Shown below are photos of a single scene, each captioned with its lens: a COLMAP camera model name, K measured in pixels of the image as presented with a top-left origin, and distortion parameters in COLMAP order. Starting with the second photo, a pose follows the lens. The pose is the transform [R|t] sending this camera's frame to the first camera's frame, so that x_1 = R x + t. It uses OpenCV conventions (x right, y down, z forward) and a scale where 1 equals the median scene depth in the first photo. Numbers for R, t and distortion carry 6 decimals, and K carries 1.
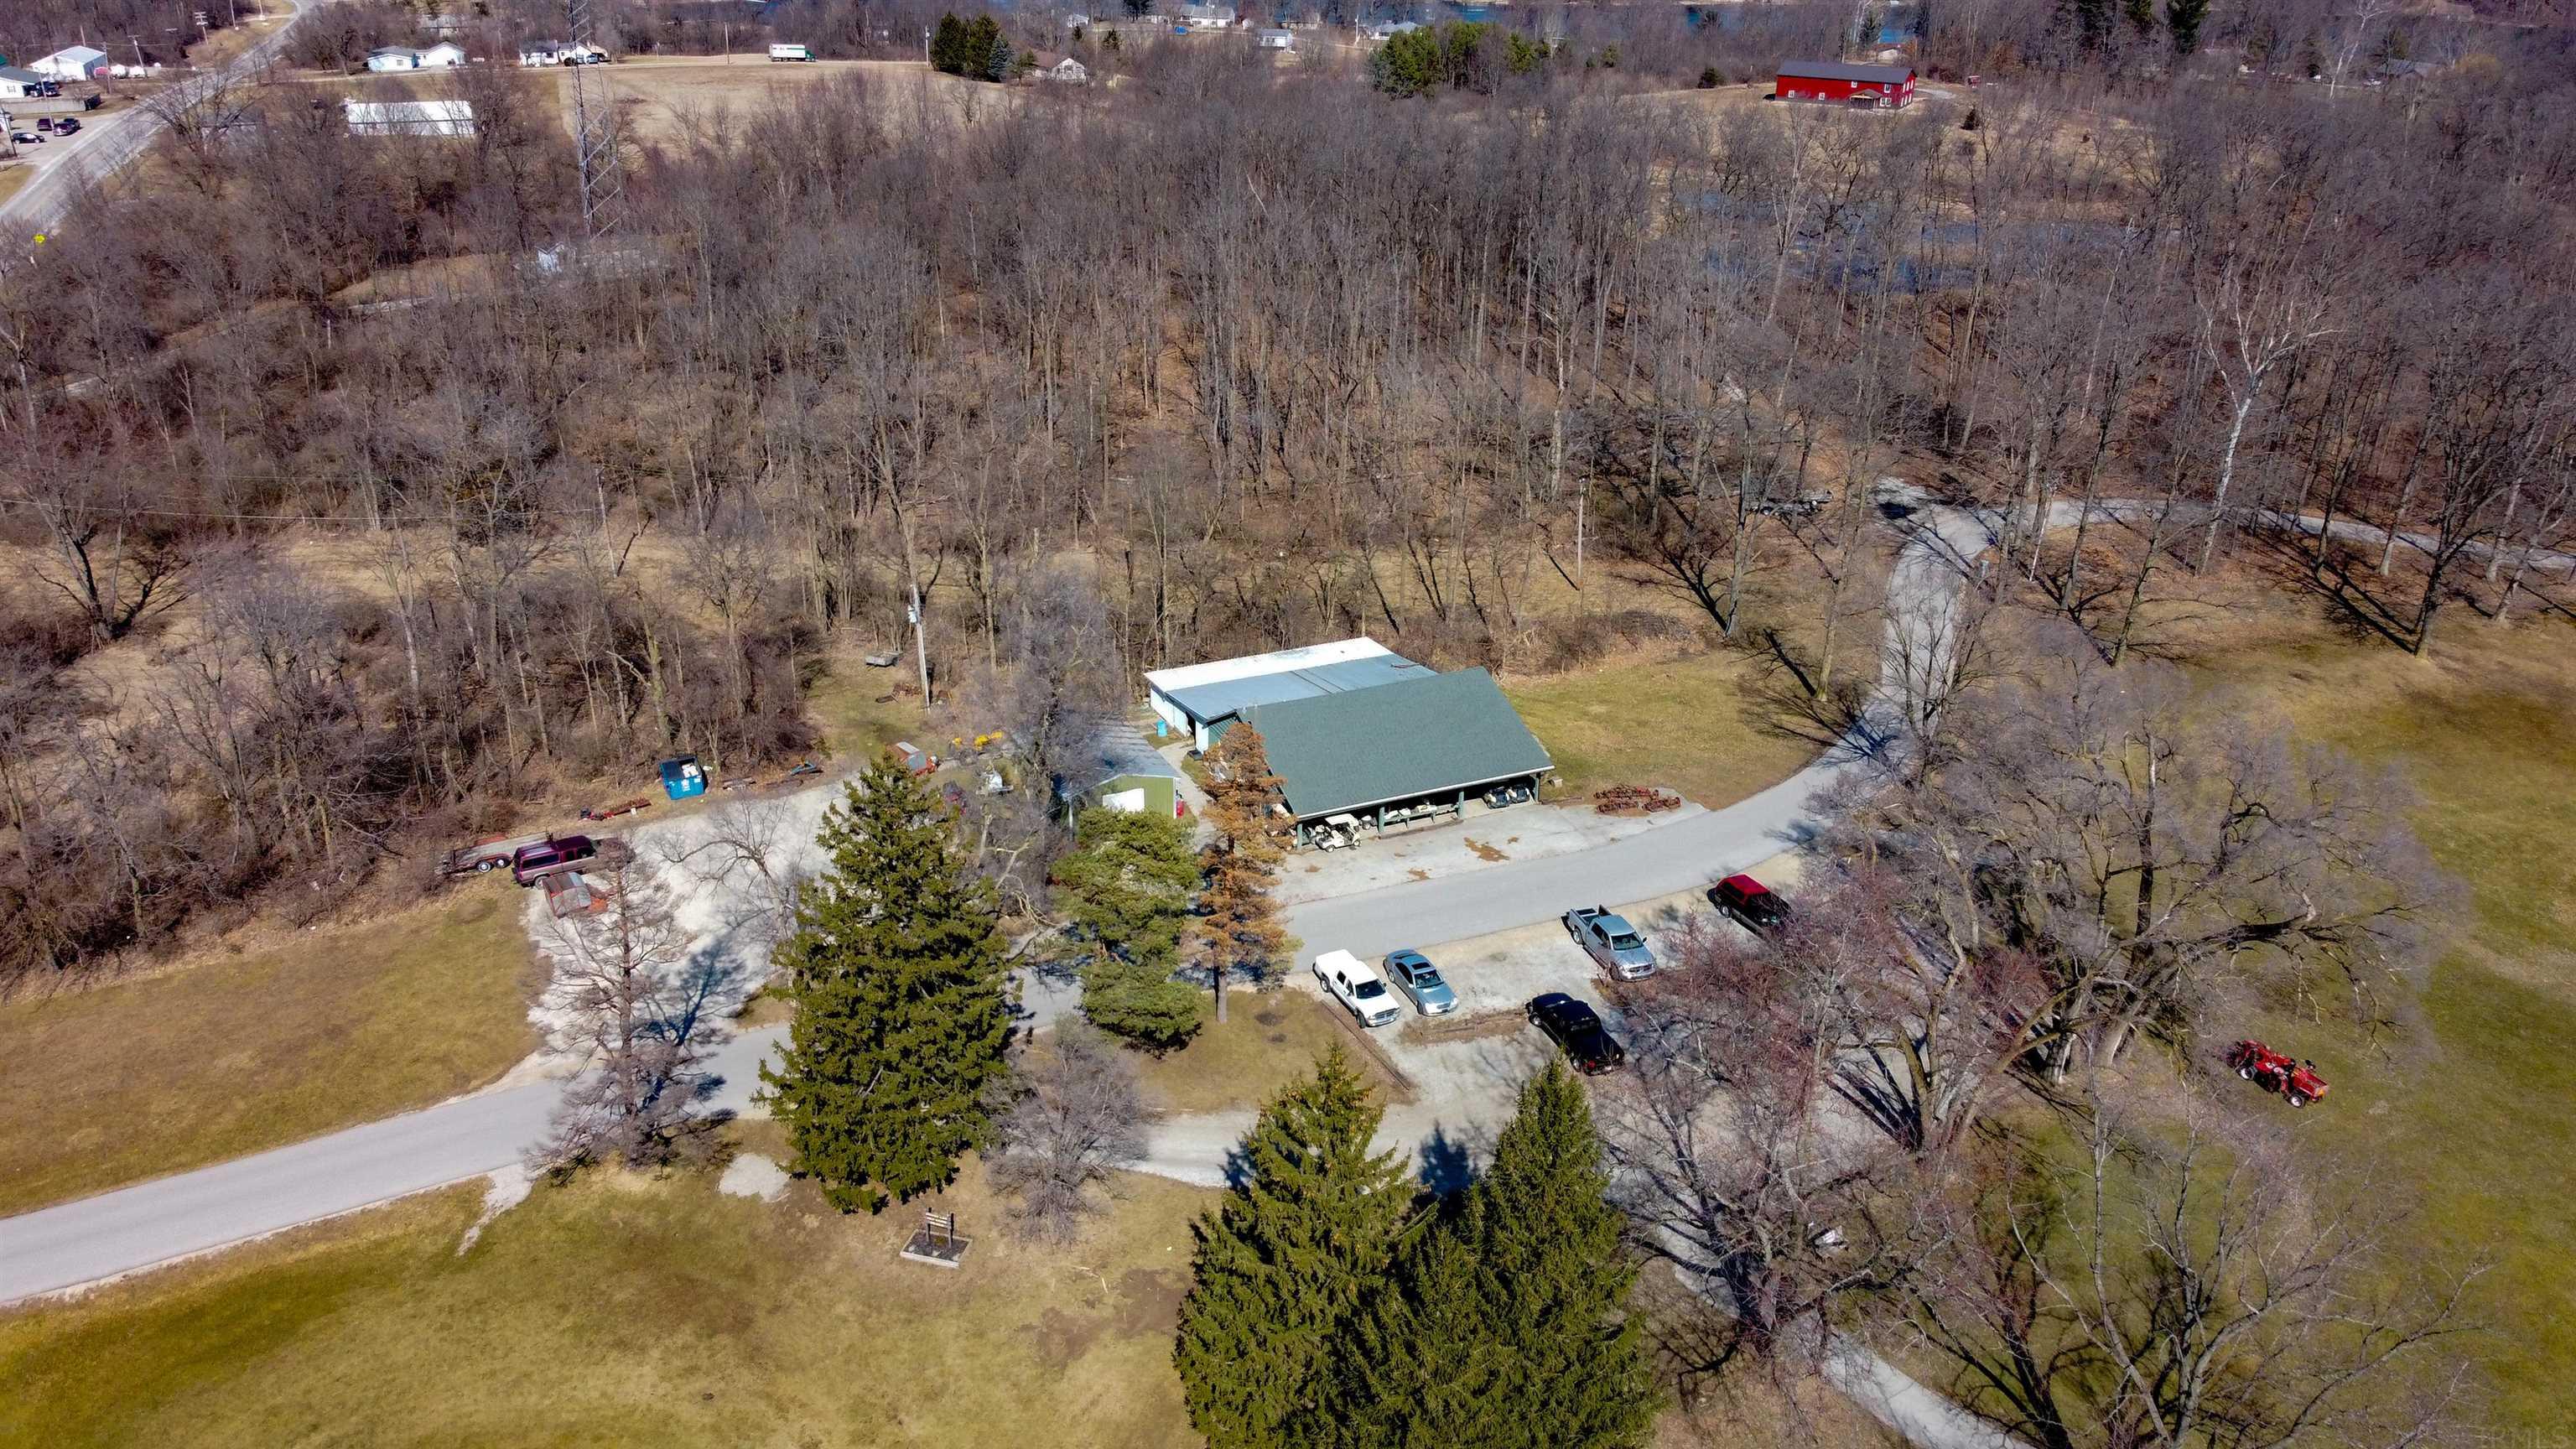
lens RADIAL K [[1944.6, 0, 1283.3], [0, 1944.6, 723.5], [0, 0, 1]] dist [-0.003182, -0.001000]
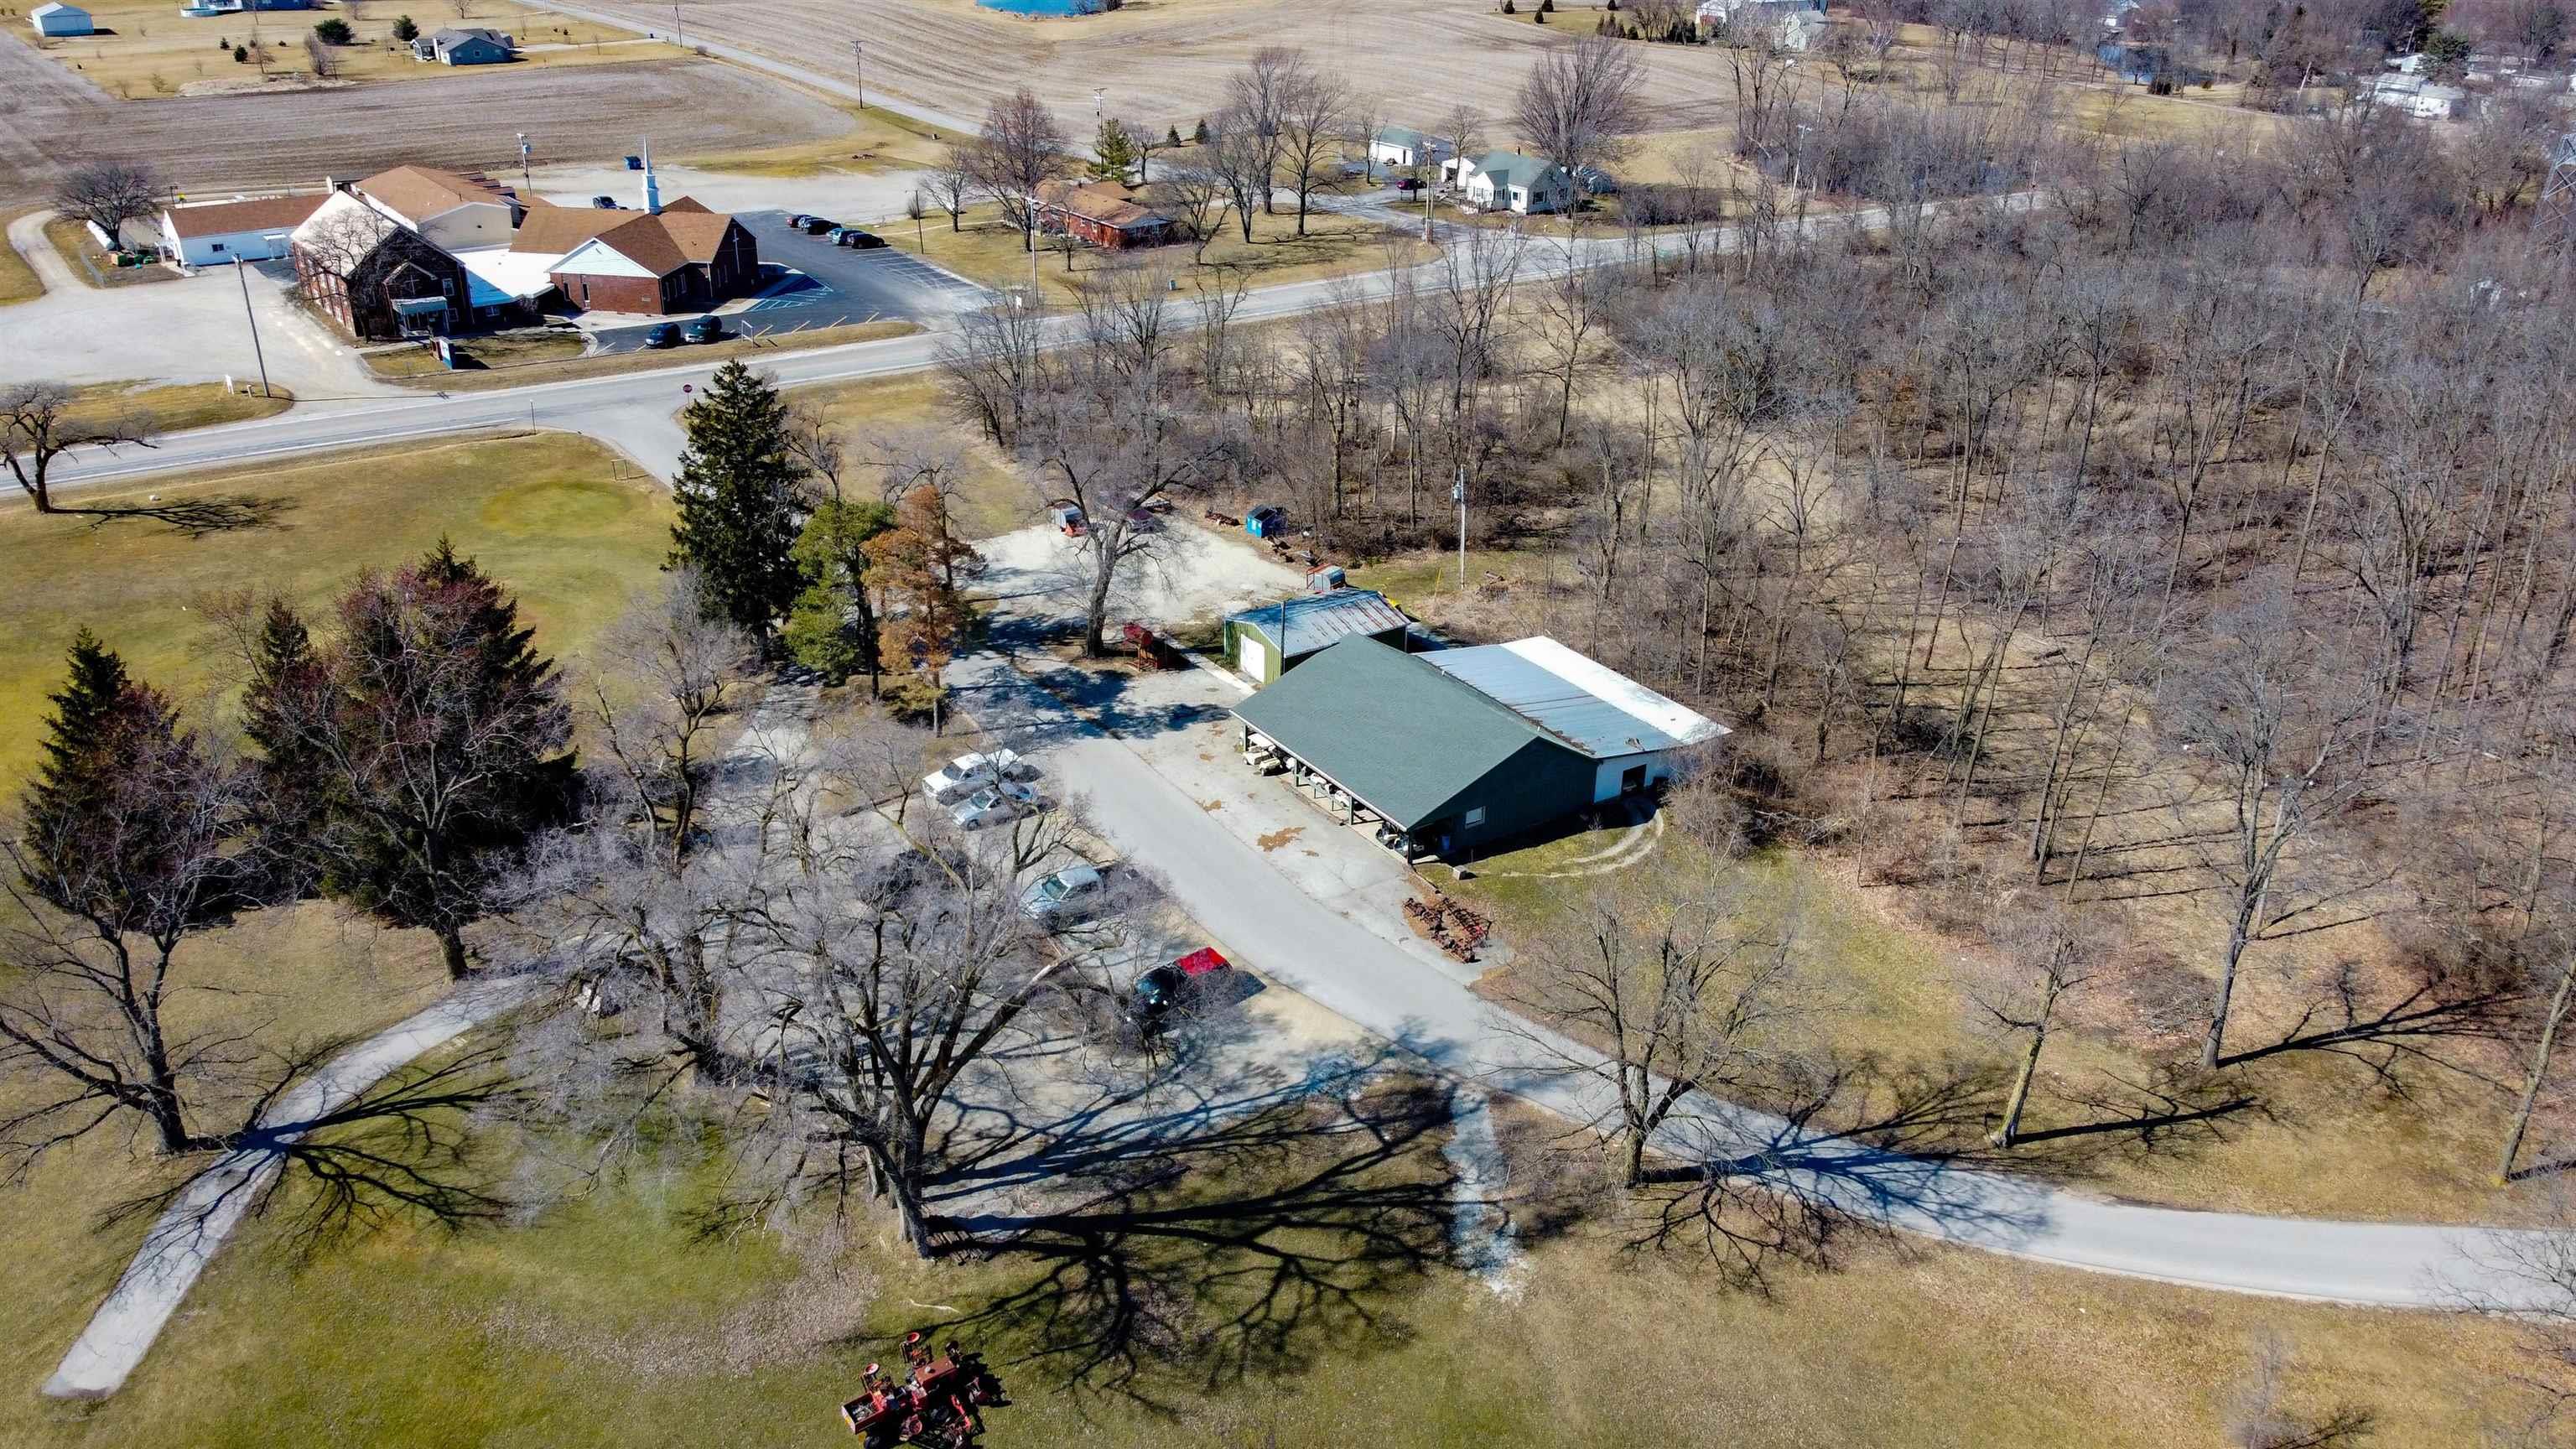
lens RADIAL K [[1944.6, 0, 1283.3], [0, 1944.6, 723.5], [0, 0, 1]] dist [-0.003182, -0.001000]
pose [[0.165484, 0.417854, -0.893316, 0.891946], [-0.424680, 0.847713, 0.317853, -0.272758], [0.890091, 0.326773, 0.317737, 0.663848]]
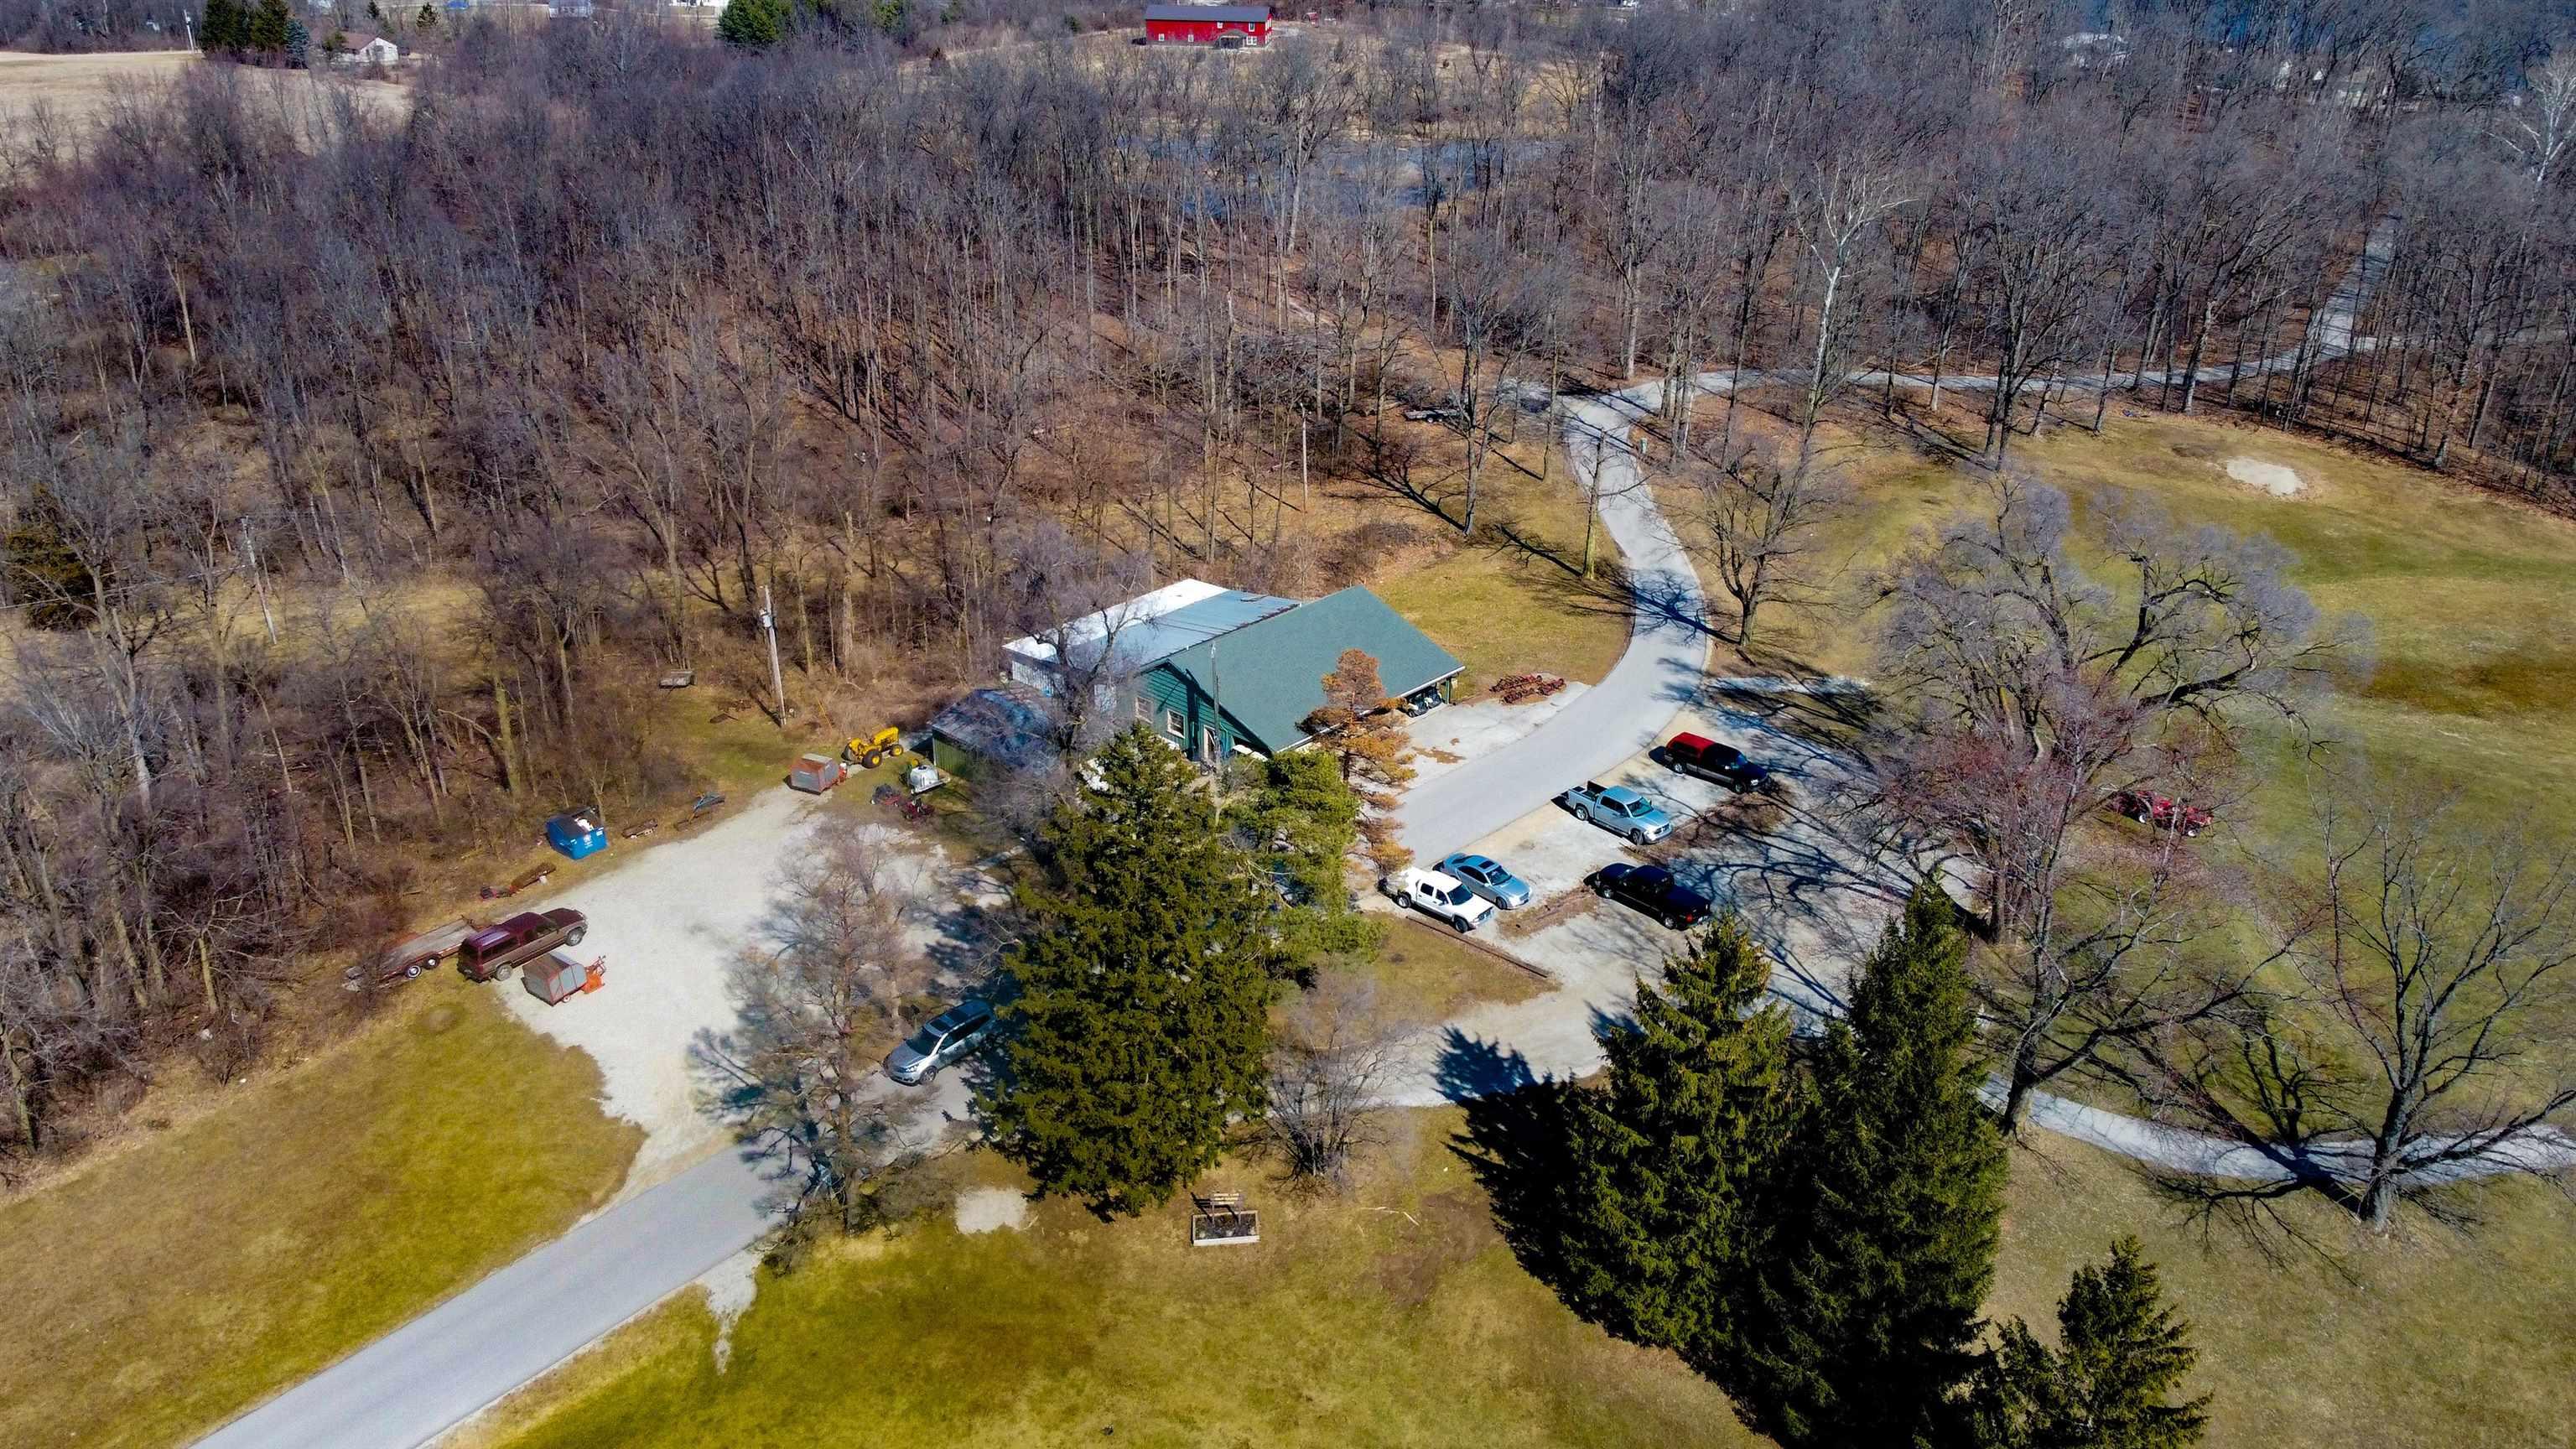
lens RADIAL K [[1944.6, 0, 1283.3], [0, 1944.6, 723.5], [0, 0, 1]] dist [-0.003182, -0.001000]
pose [[0.927159, -0.165851, 0.335962, -0.305221], [0.159897, 0.986084, 0.045518, -0.010674], [-0.338836, 0.011517, 0.940775, 0.059338]]
